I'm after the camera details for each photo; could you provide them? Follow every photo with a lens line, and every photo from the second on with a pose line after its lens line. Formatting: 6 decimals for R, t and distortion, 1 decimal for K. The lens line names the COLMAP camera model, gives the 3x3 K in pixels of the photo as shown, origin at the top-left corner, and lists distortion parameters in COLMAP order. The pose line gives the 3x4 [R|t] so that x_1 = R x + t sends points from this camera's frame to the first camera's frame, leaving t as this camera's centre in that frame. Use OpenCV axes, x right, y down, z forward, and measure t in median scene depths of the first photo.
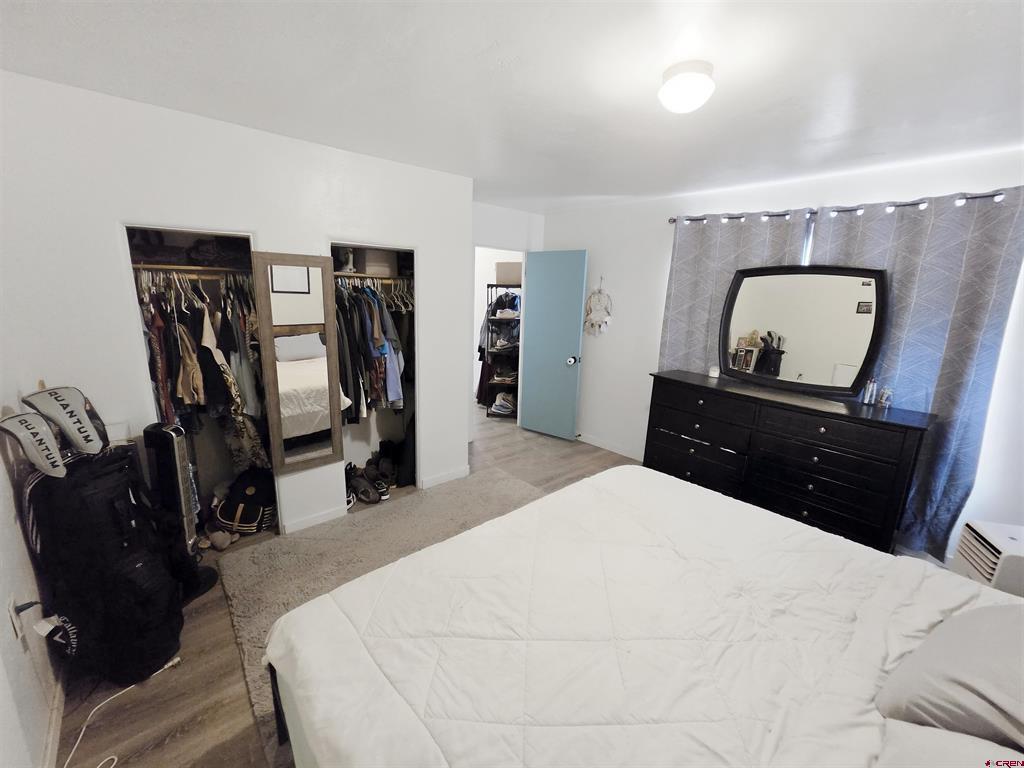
lens RADIAL K [[421.0, 0, 506.8], [0, 421.0, 385.2], [0, 0, 1]] dist [0.001500, -0.000077]
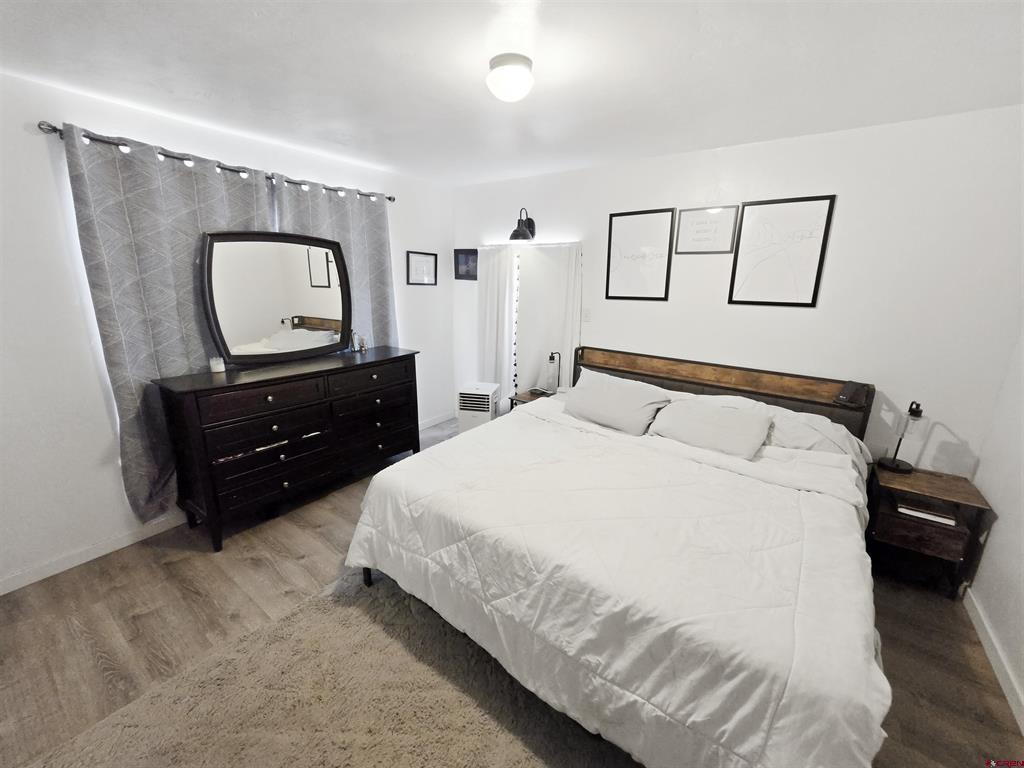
lens RADIAL K [[421.0, 0, 506.8], [0, 421.0, 385.2], [0, 0, 1]] dist [0.001500, -0.000077]
pose [[-0.194120, -0.264109, 0.944756, -0.378819], [0.219929, 0.926843, 0.304290, -0.126095], [-0.956007, 0.266848, -0.121834, 0.647056]]
